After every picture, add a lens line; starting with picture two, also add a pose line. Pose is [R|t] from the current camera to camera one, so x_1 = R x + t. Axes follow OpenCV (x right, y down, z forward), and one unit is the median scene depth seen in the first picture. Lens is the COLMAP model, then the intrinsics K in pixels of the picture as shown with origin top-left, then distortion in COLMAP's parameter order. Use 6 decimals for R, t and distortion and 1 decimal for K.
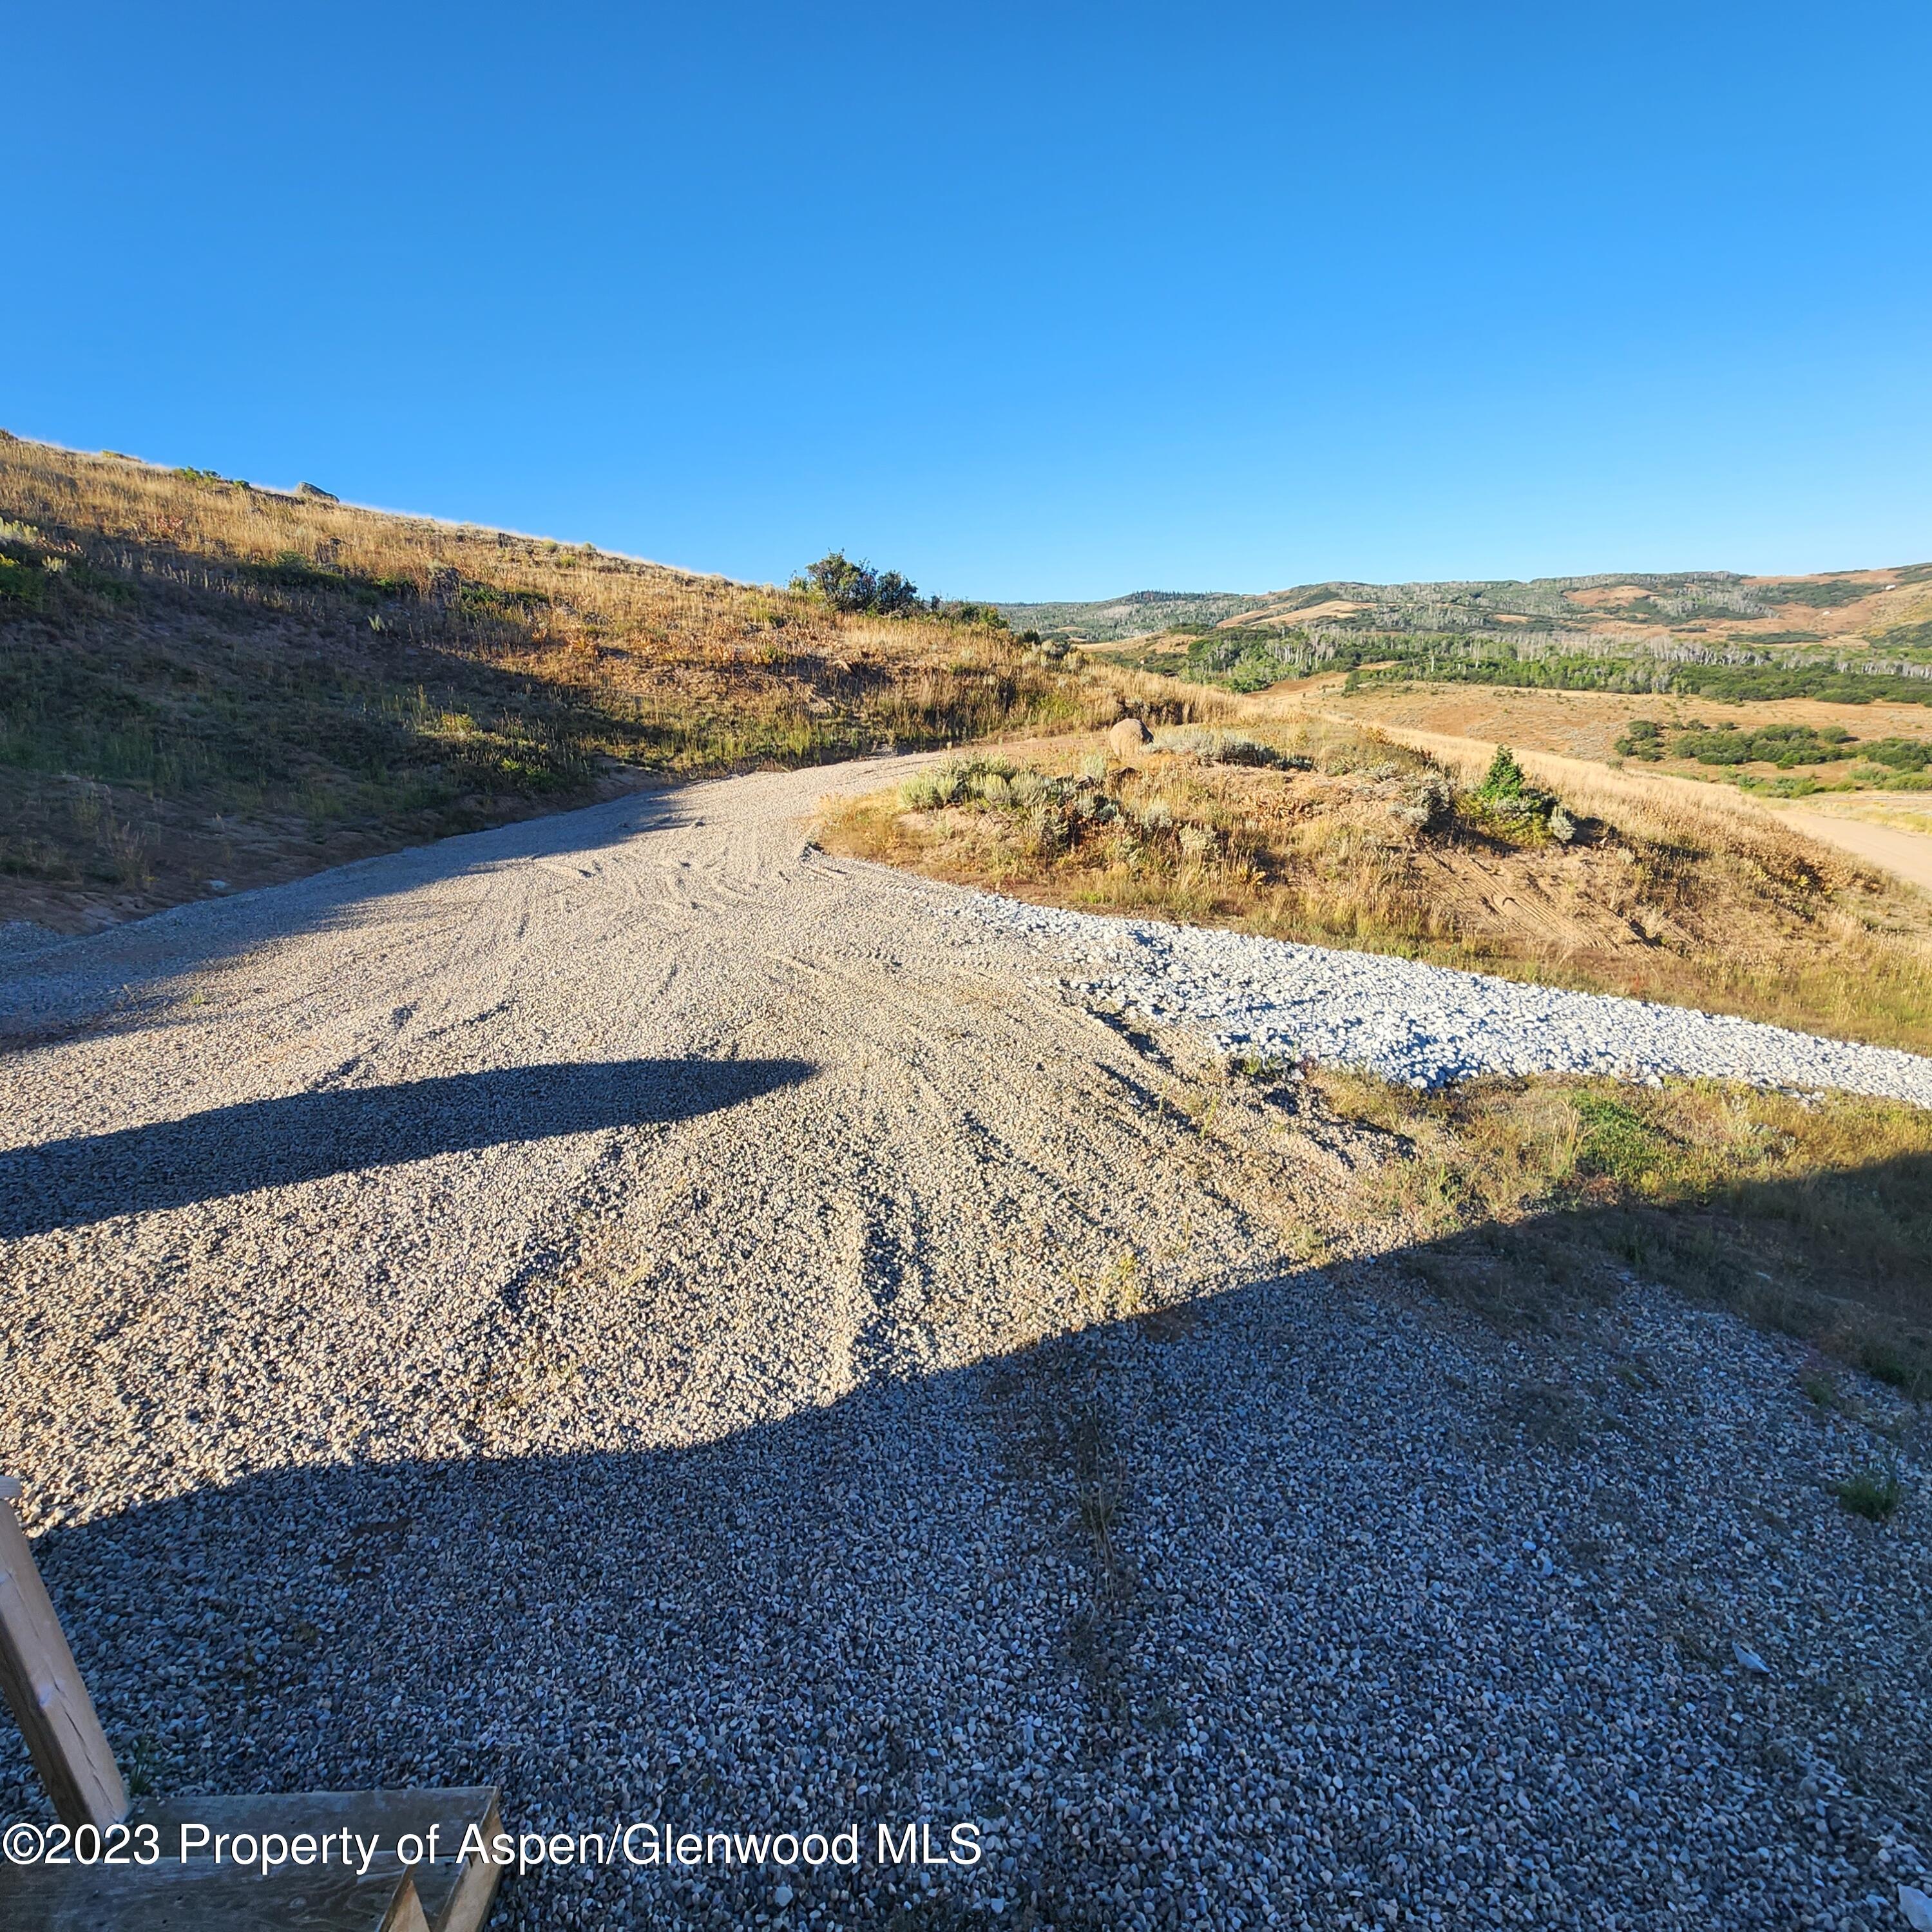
lens RADIAL K [[1060.2, 0, 966.0], [0, 1060.2, 966.0], [0, 0, 1]] dist [0.000395, -0.001803]
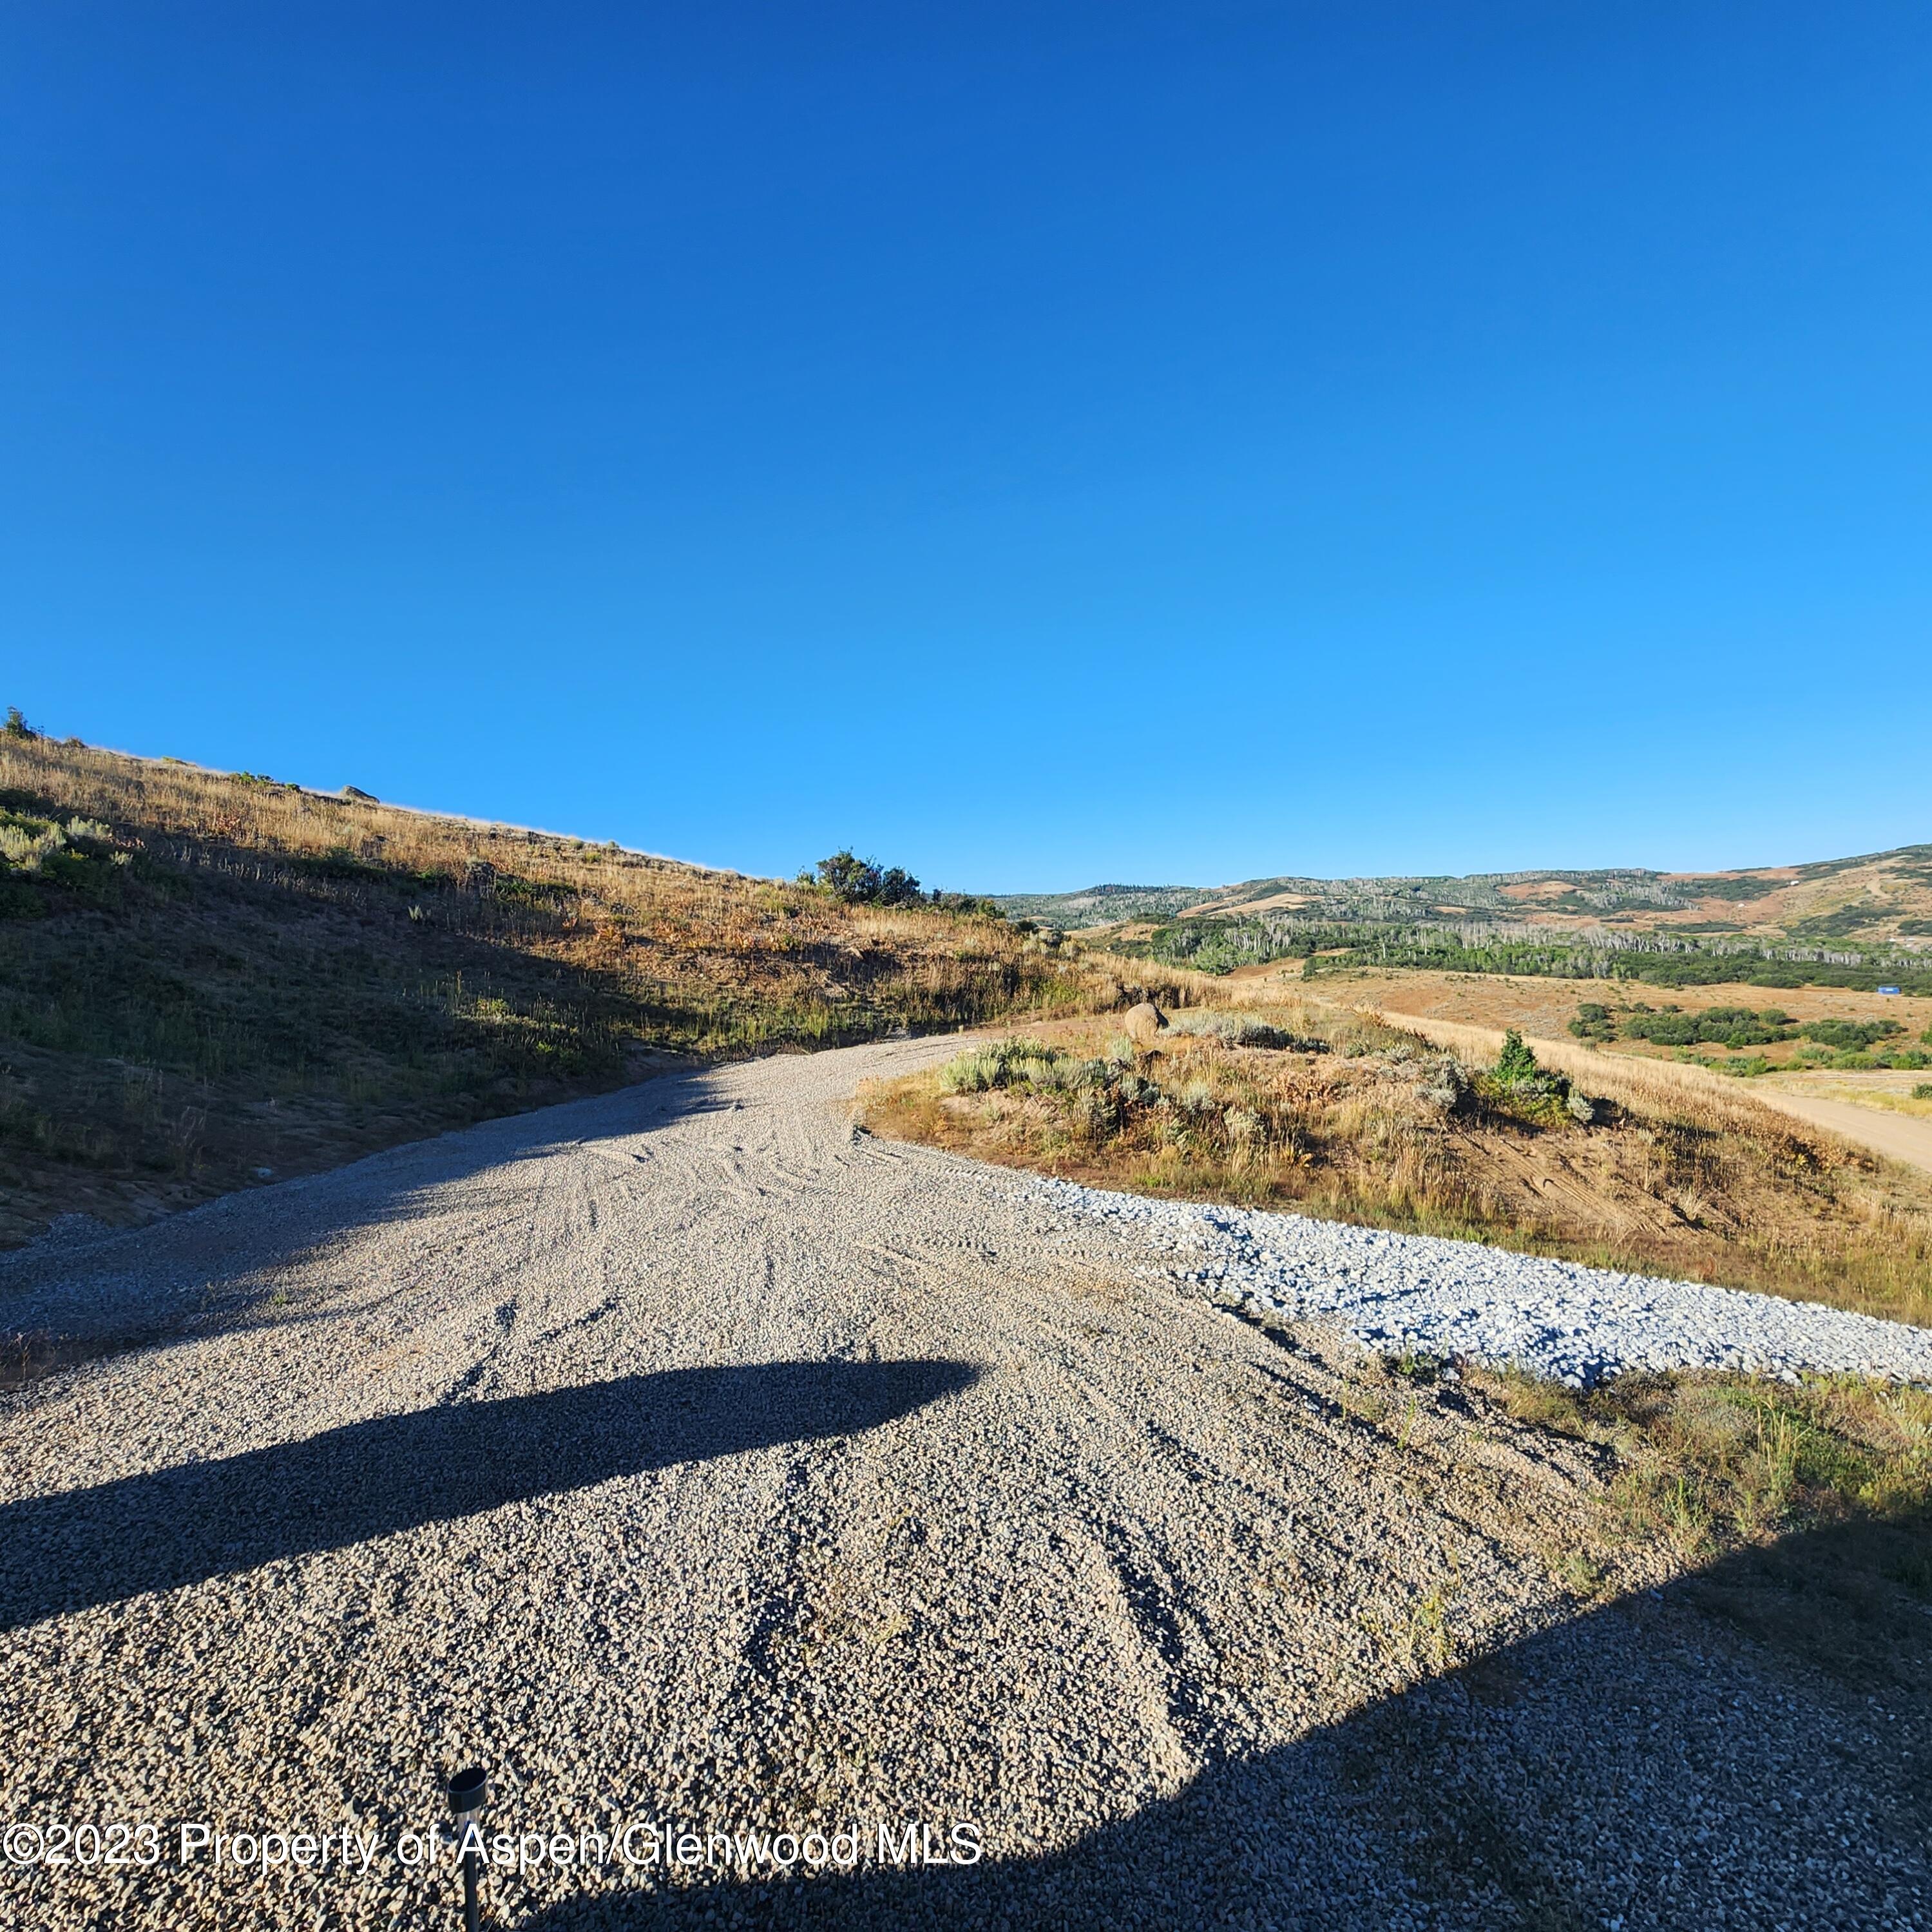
lens RADIAL K [[1059.3, 0, 965.0], [0, 1059.3, 965.5], [0, 0, 1]] dist [0.005035, -0.004104]
pose [[0.999664, 0.001408, 0.025879, -0.156089], [0.005367, 0.965633, -0.259854, -0.006338], [-0.025355, 0.259906, 0.965301, 0.002101]]
